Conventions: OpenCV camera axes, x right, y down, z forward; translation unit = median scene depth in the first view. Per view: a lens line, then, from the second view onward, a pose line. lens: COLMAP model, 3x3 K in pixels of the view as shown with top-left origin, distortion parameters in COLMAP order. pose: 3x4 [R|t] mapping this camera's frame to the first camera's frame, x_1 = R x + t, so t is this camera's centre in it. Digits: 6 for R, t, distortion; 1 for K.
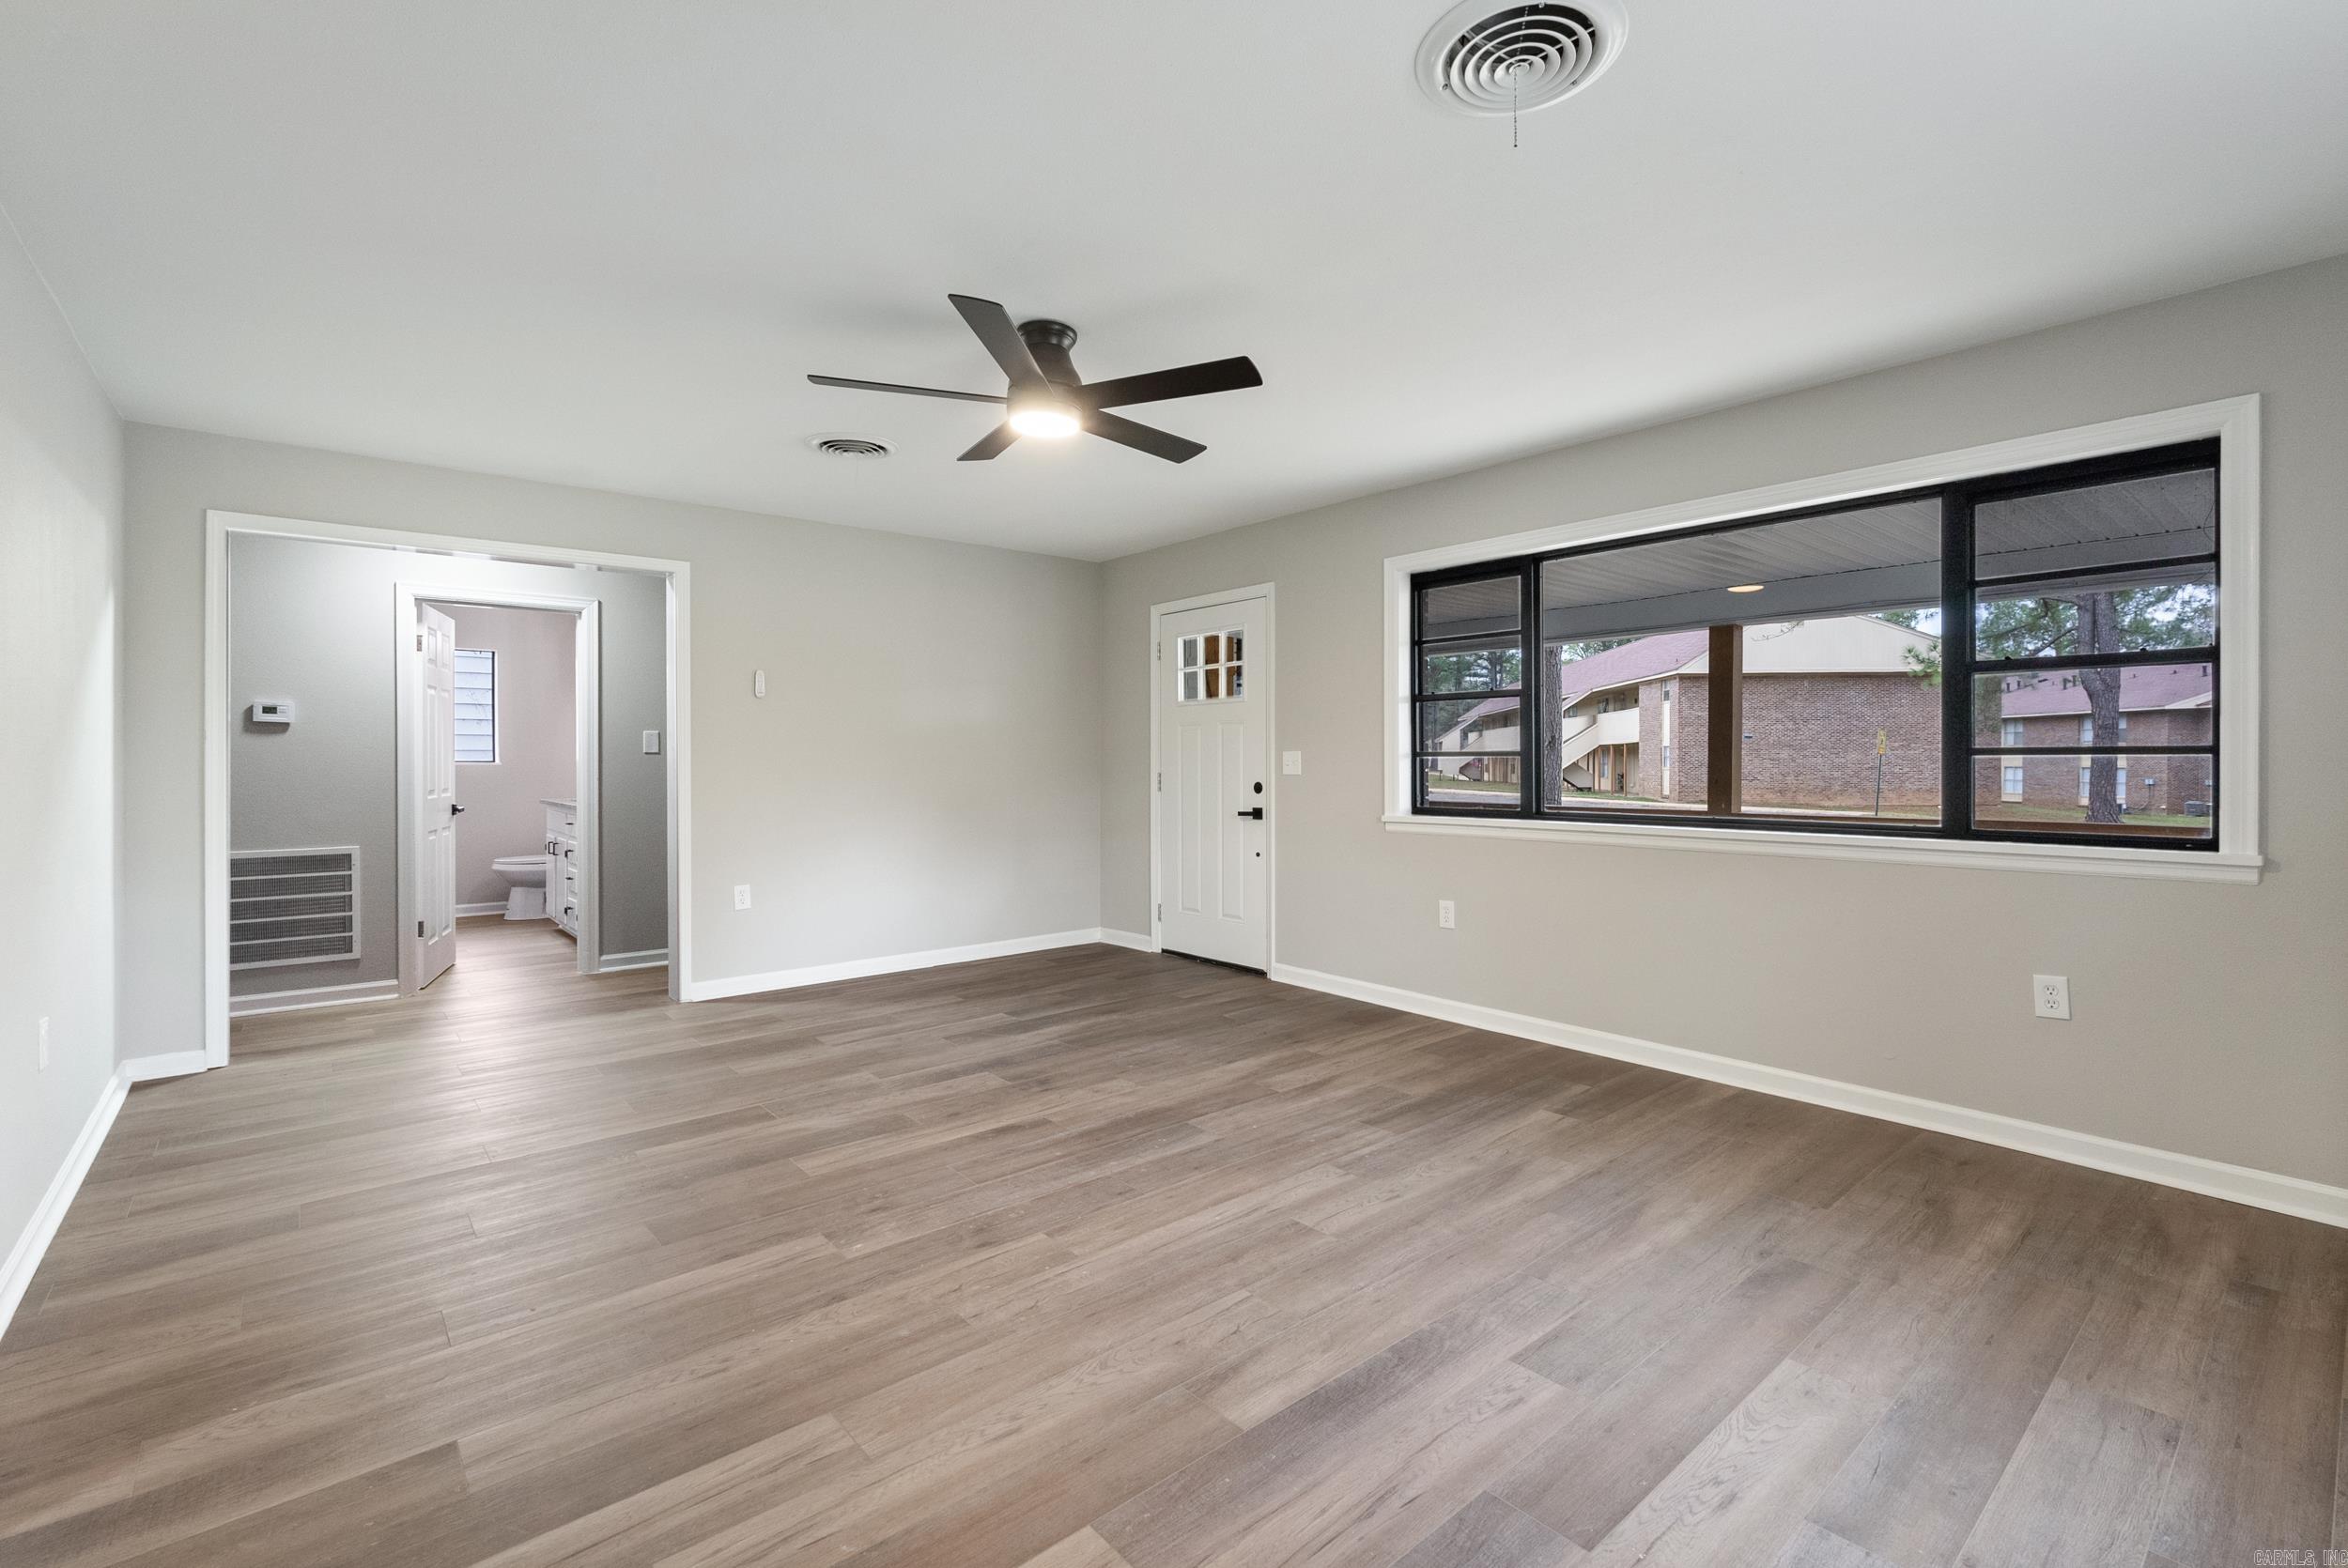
lens RADIAL K [[1043.2, 0, 1170.9], [0, 1043.2, 772.3], [0, 0, 1]] dist [-0.005010, 0.000032]
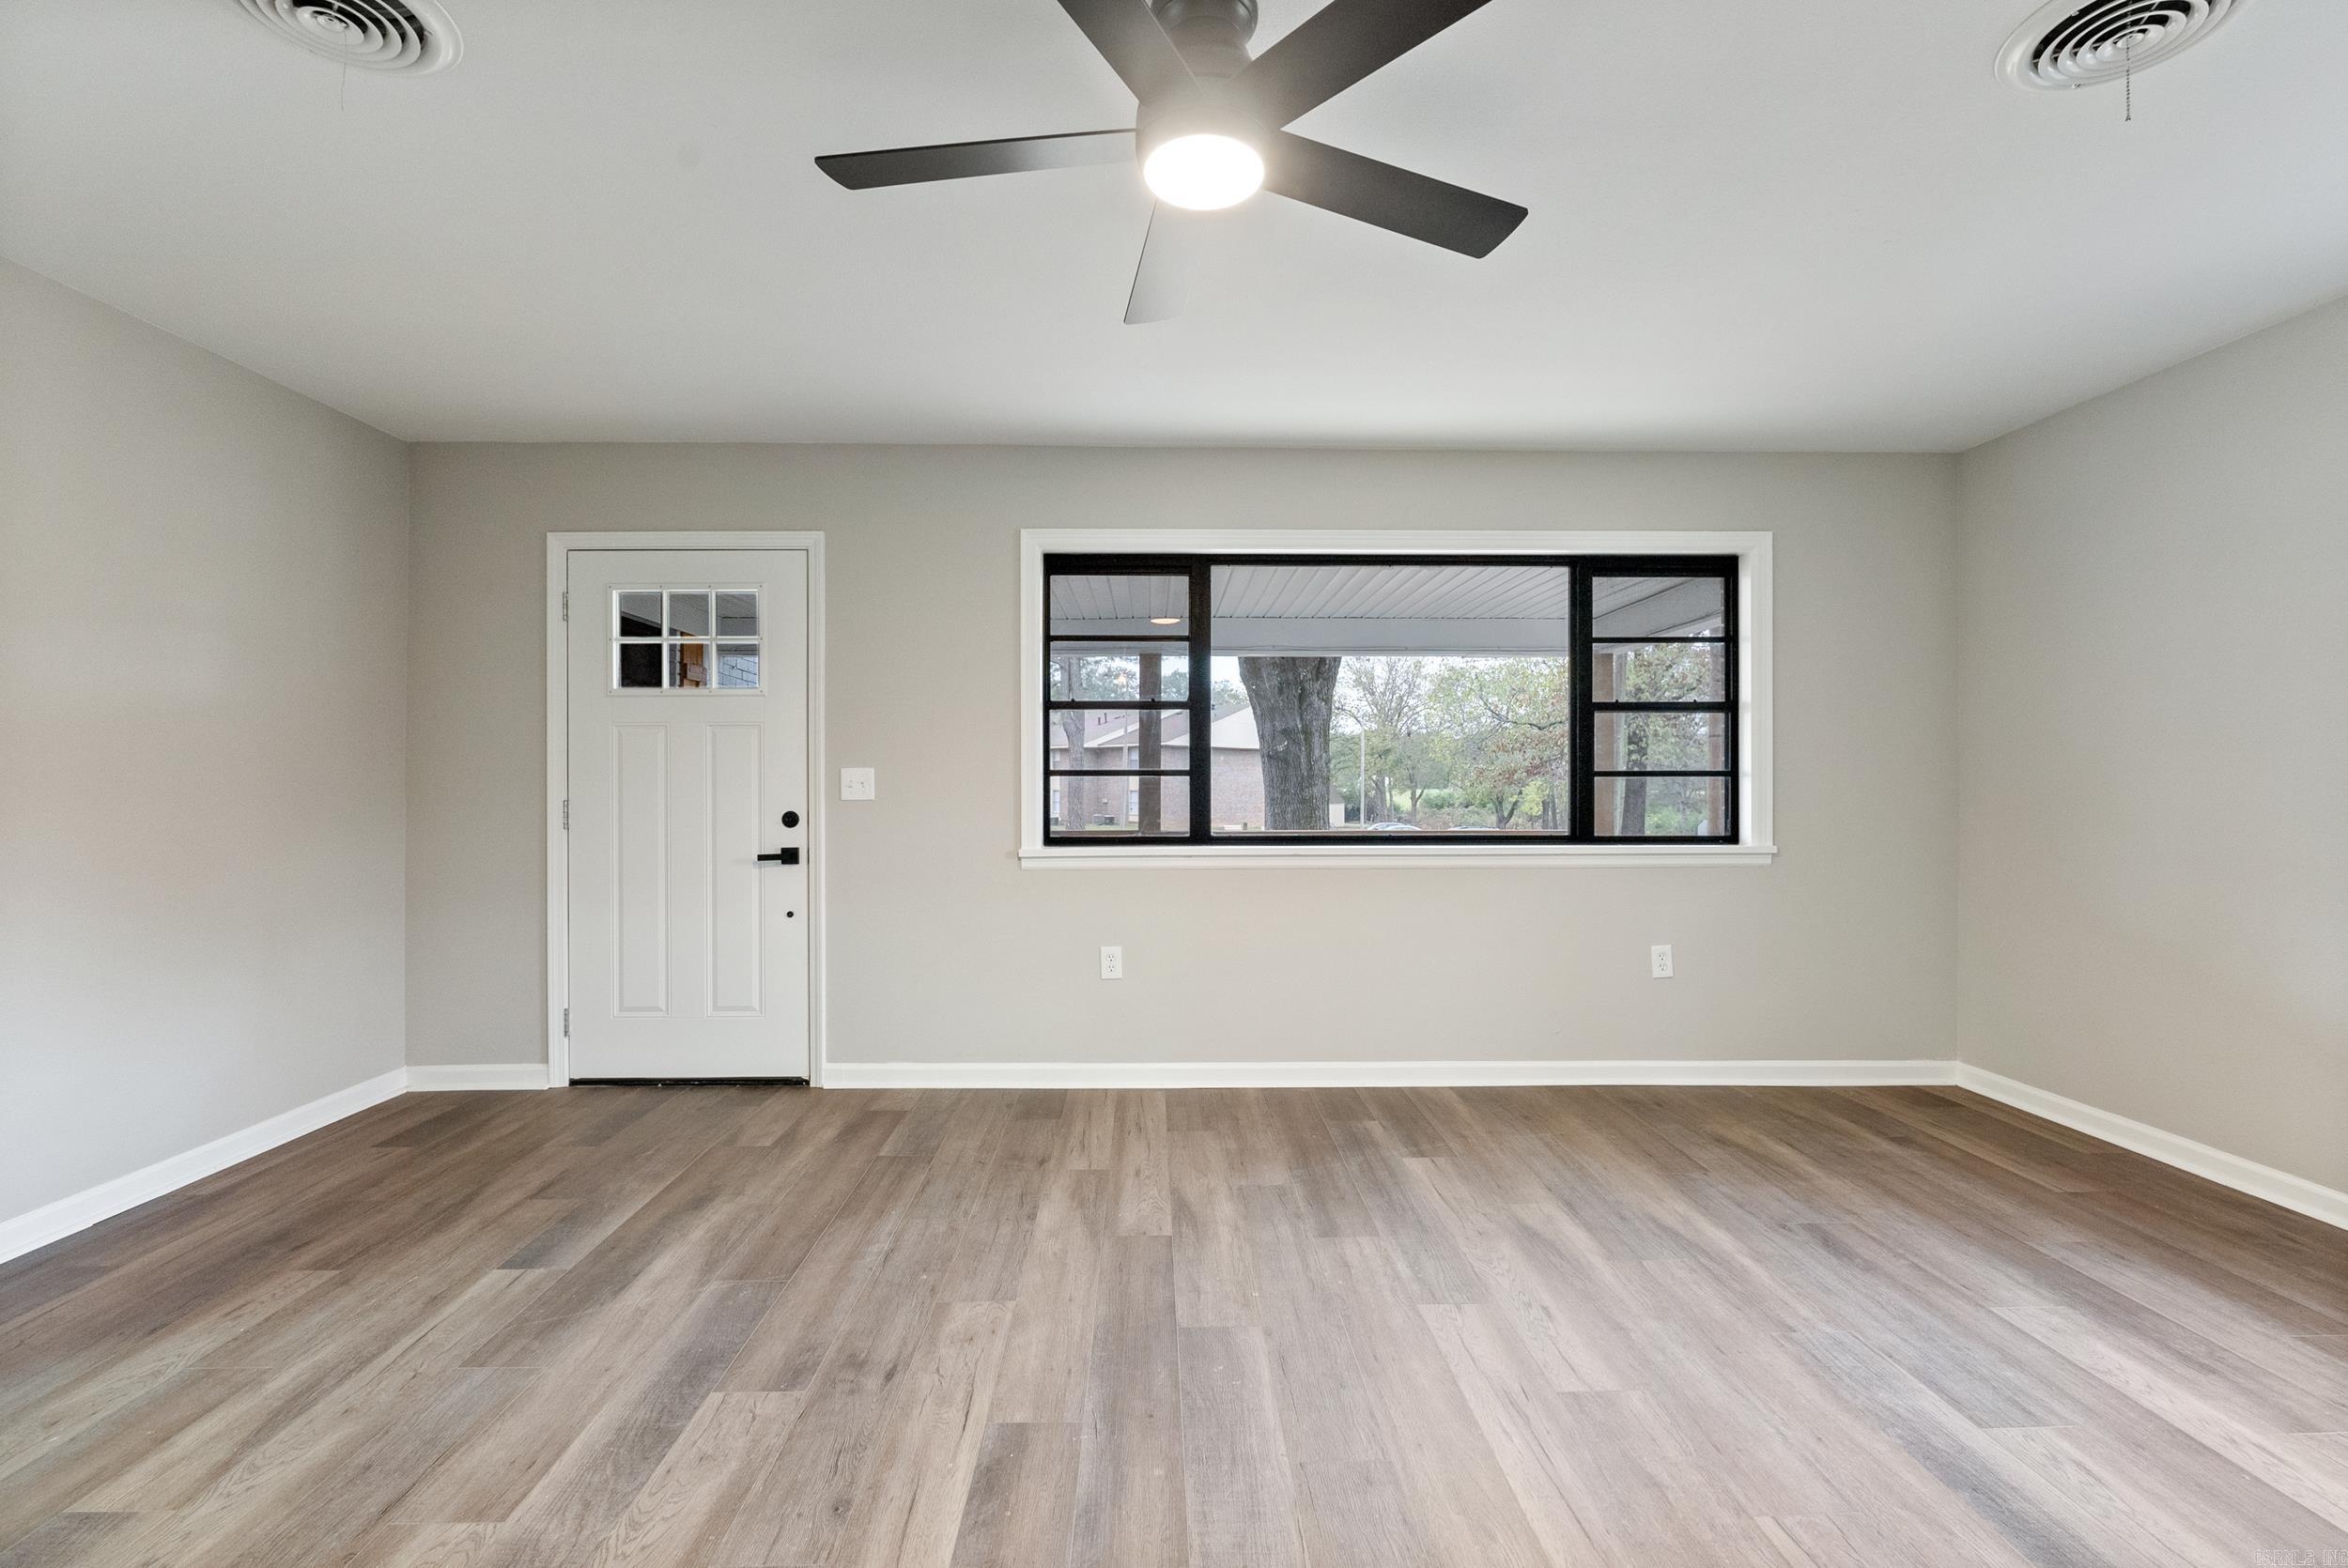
lens RADIAL K [[1043.2, 0, 1175.5], [0, 1043.2, 785.4], [0, 0, 1]] dist [-0.005010, 0.000032]
pose [[0.624207, 0.000407, 0.781259, -0.457516], [0.008913, 0.999931, -0.007642, -0.000722], [-0.781208, 0.011734, 0.624161, 0.537699]]
